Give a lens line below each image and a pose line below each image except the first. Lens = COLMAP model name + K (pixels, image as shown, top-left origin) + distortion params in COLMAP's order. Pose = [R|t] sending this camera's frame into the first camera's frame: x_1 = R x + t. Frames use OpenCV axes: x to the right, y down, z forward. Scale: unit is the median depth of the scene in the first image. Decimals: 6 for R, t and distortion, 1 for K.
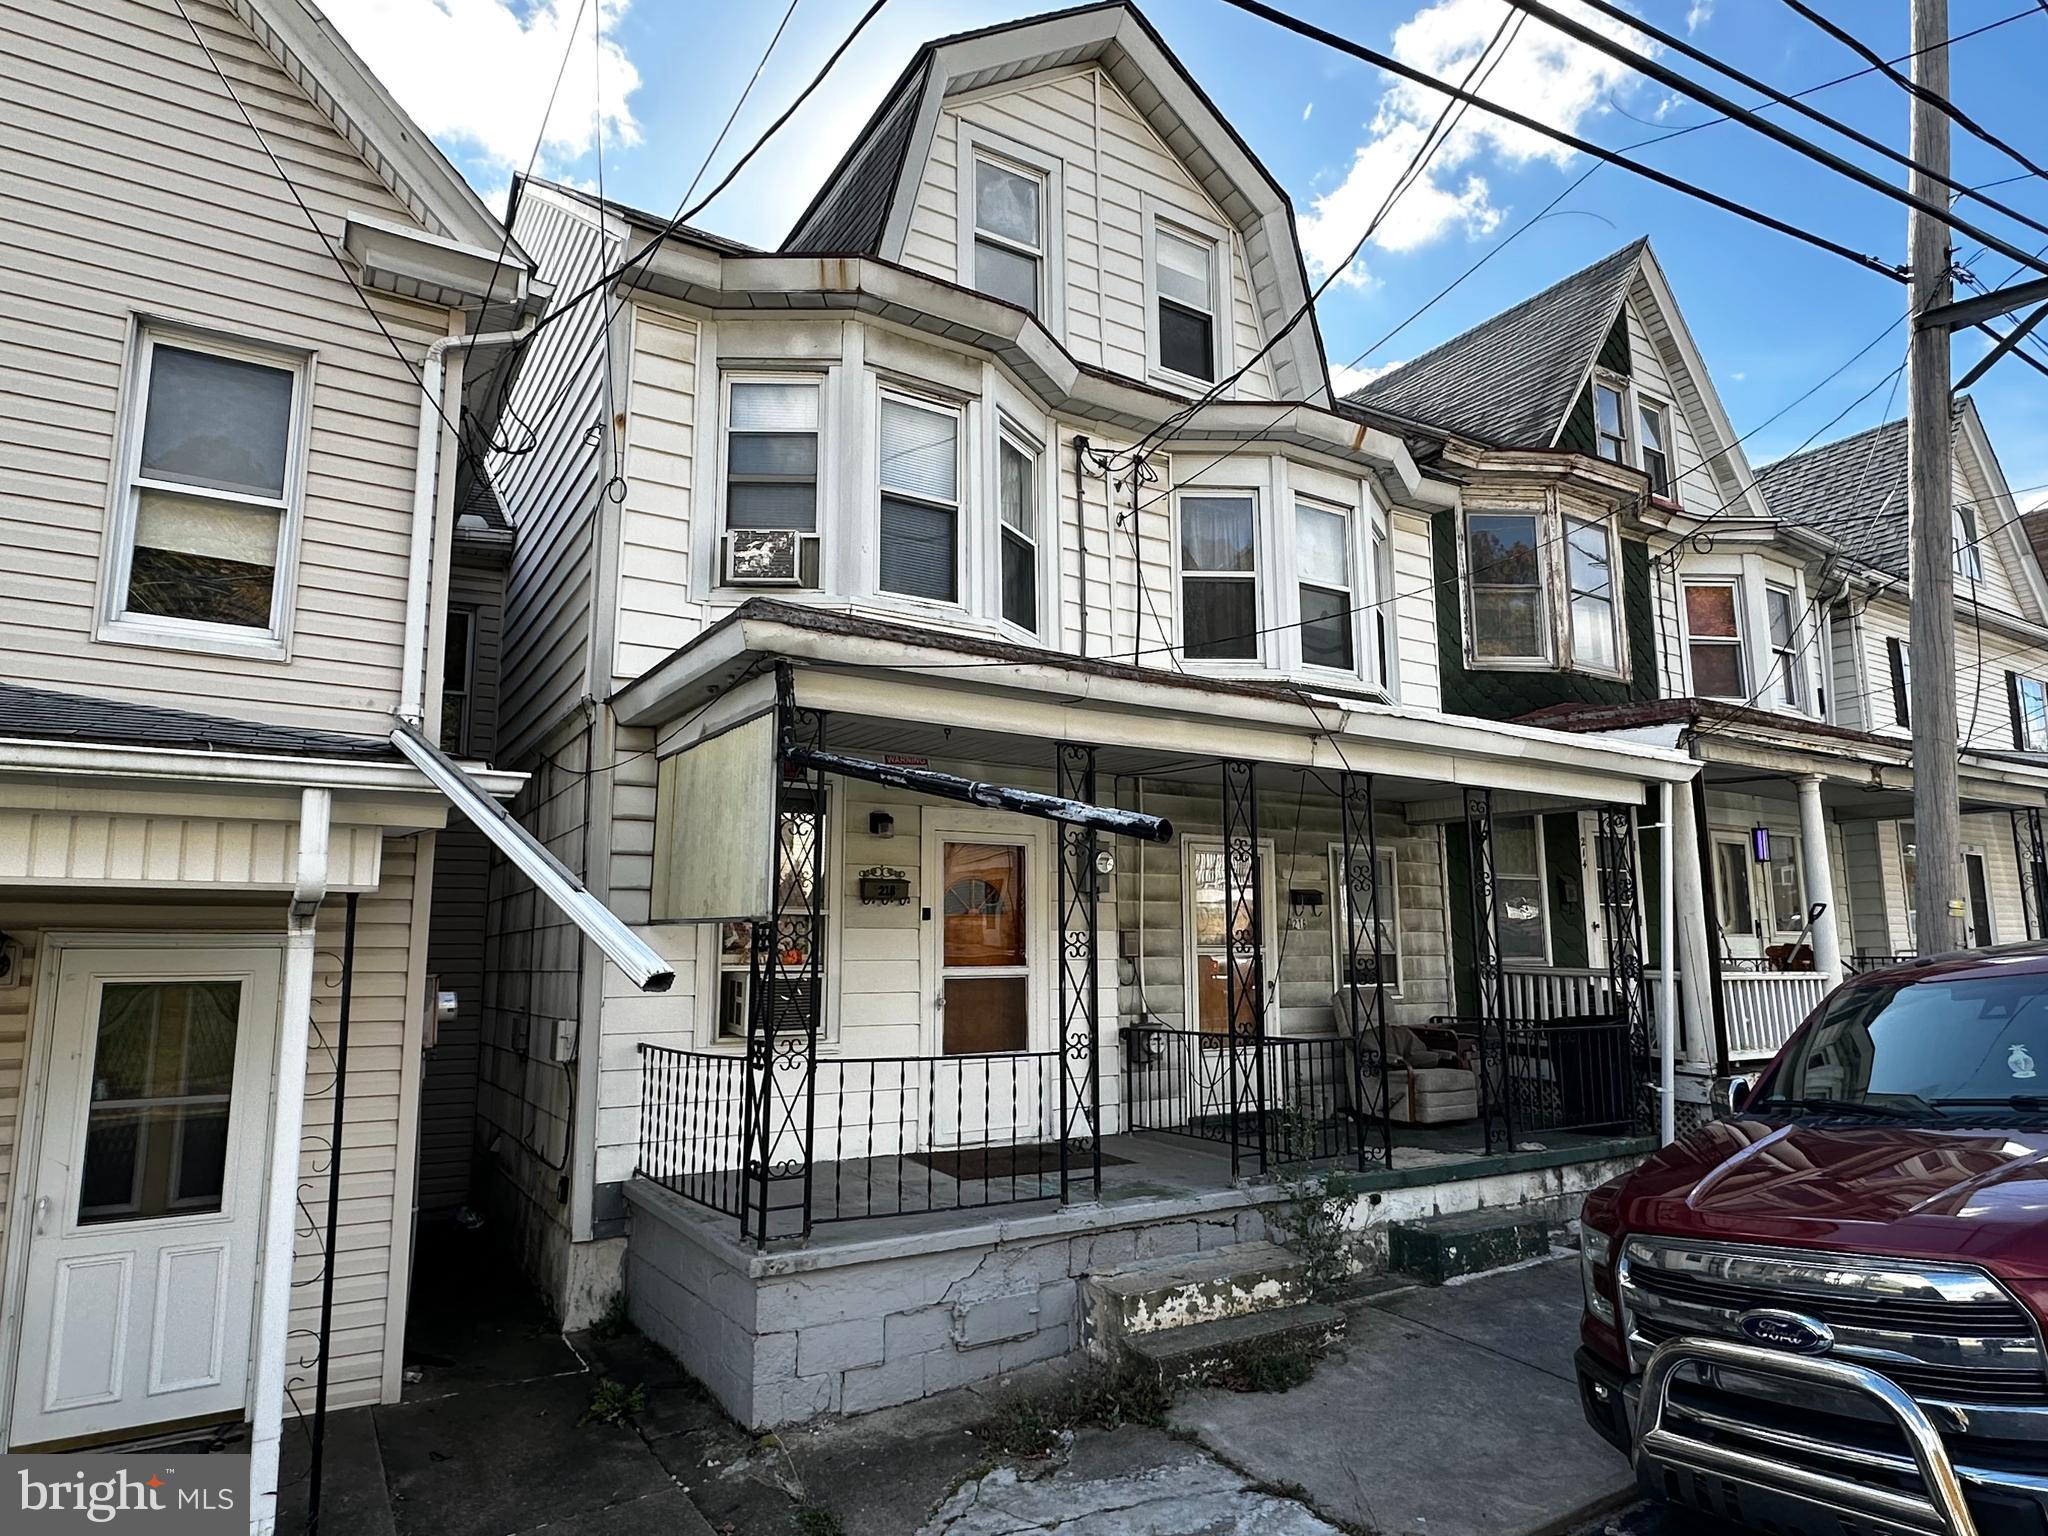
lens RADIAL K [[1206.1, 0, 1017.3], [0, 1206.1, 769.4], [0, 0, 1]] dist [-0.003881, 0.001002]
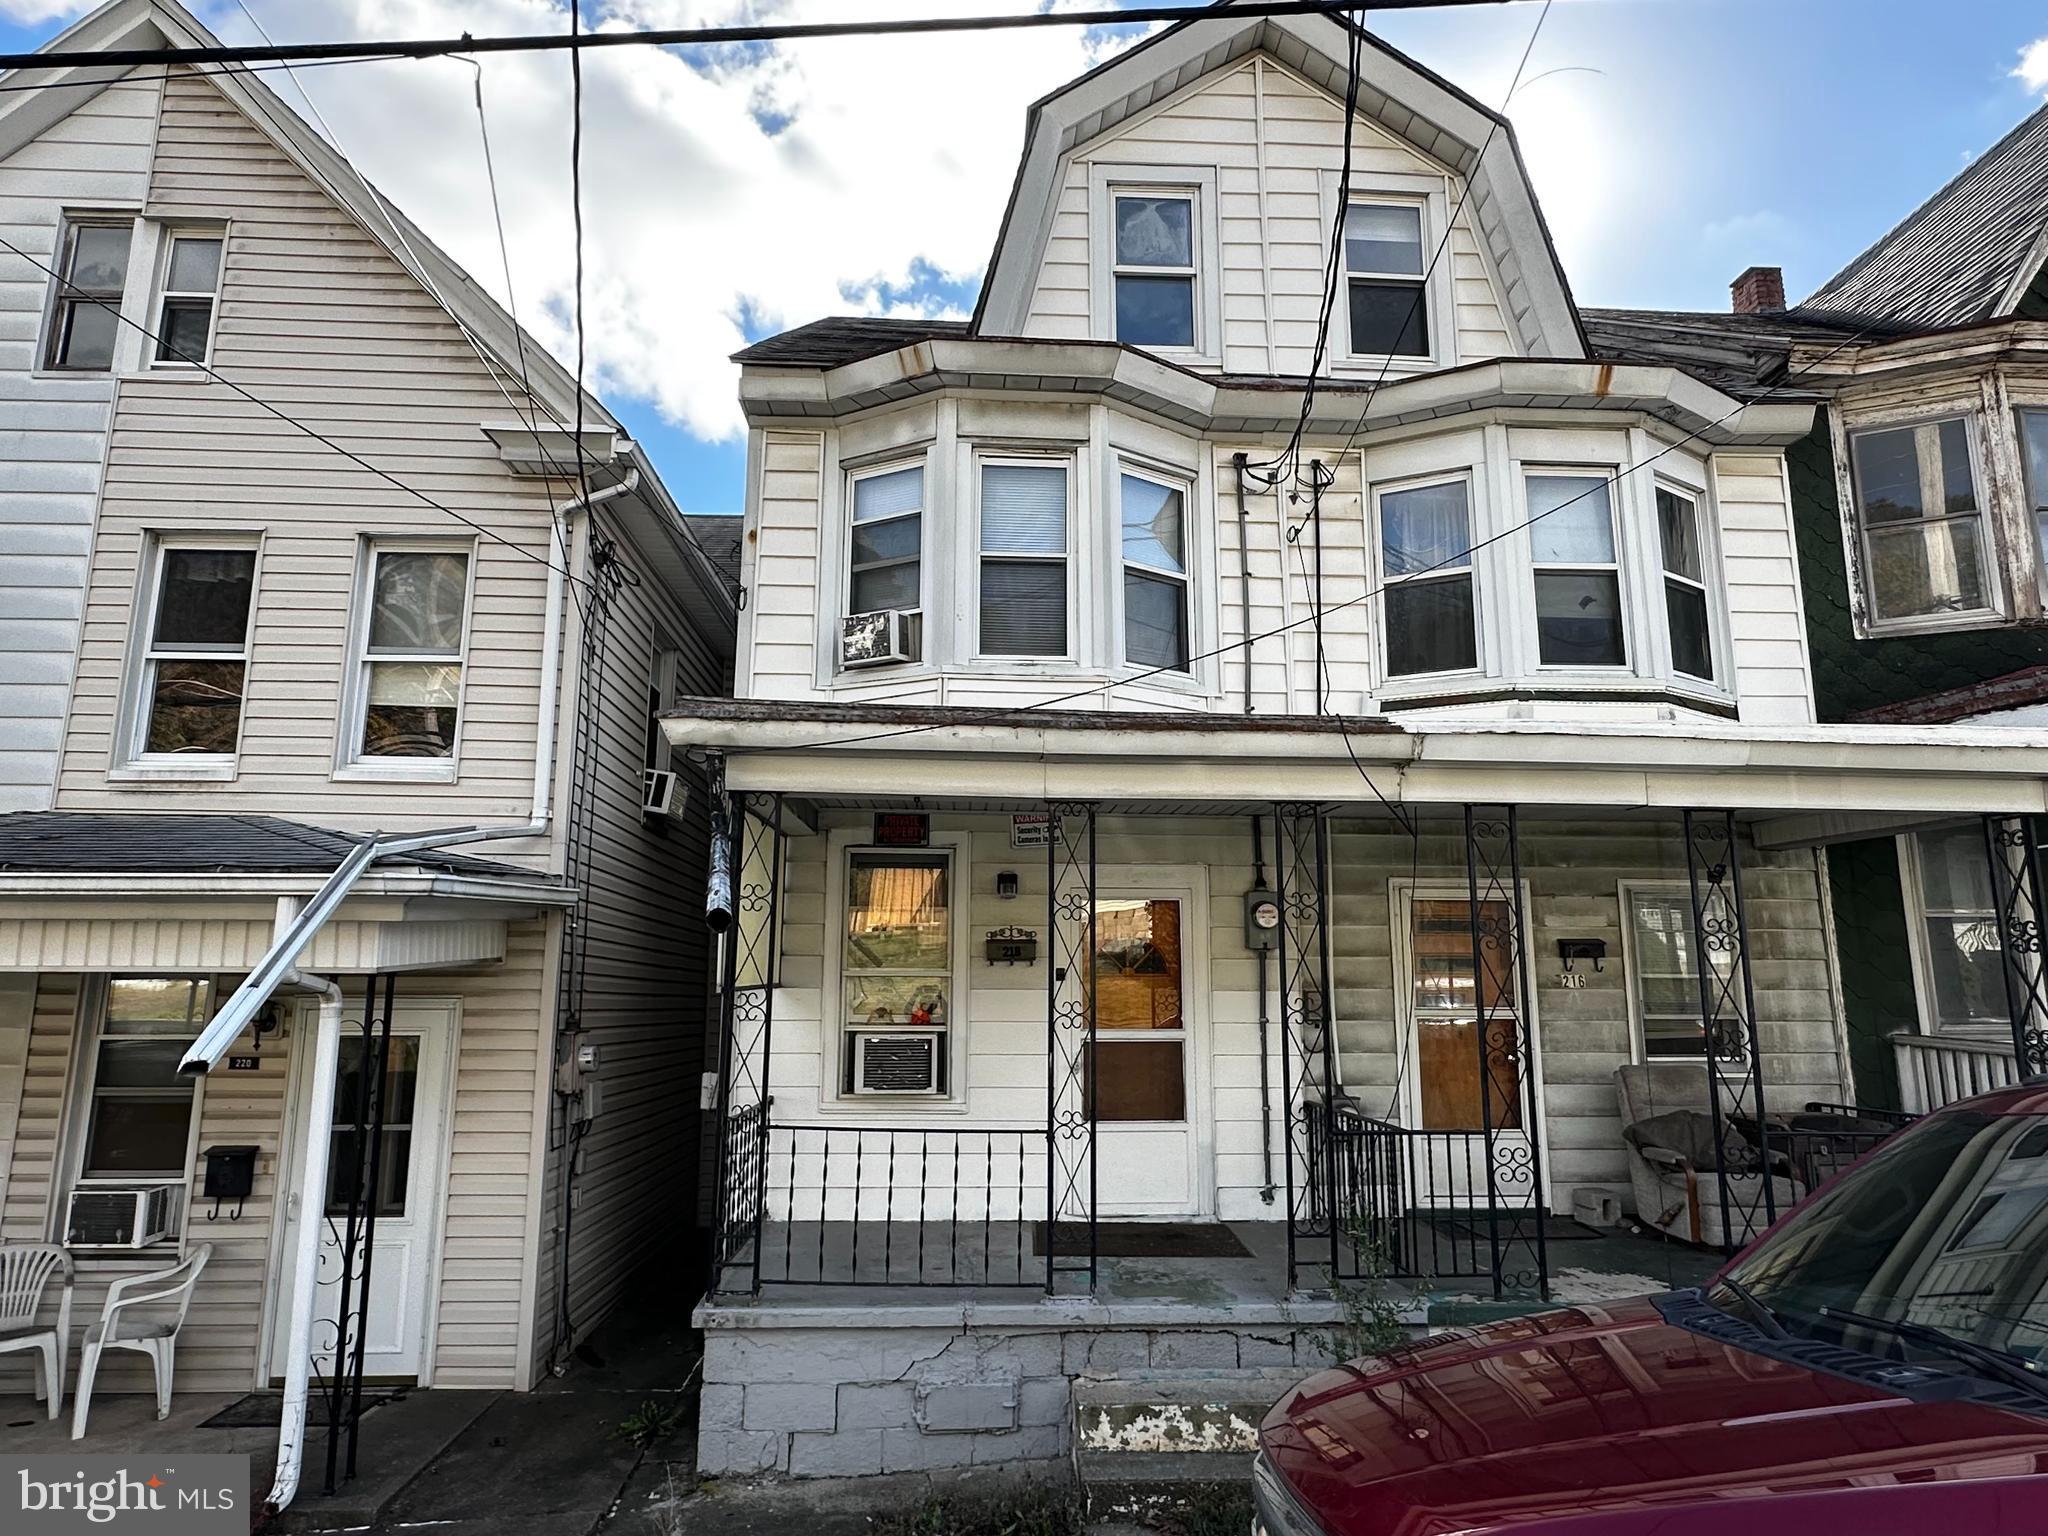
lens RADIAL K [[1206.1, 0, 1019.4], [0, 1206.1, 766.6], [0, 0, 1]] dist [-0.003881, 0.001002]
pose [[0.874493, -0.081107, -0.478209, 0.385333], [0.066854, 0.996665, -0.046784, -0.004933], [0.480409, 0.008942, 0.876999, 0.125506]]
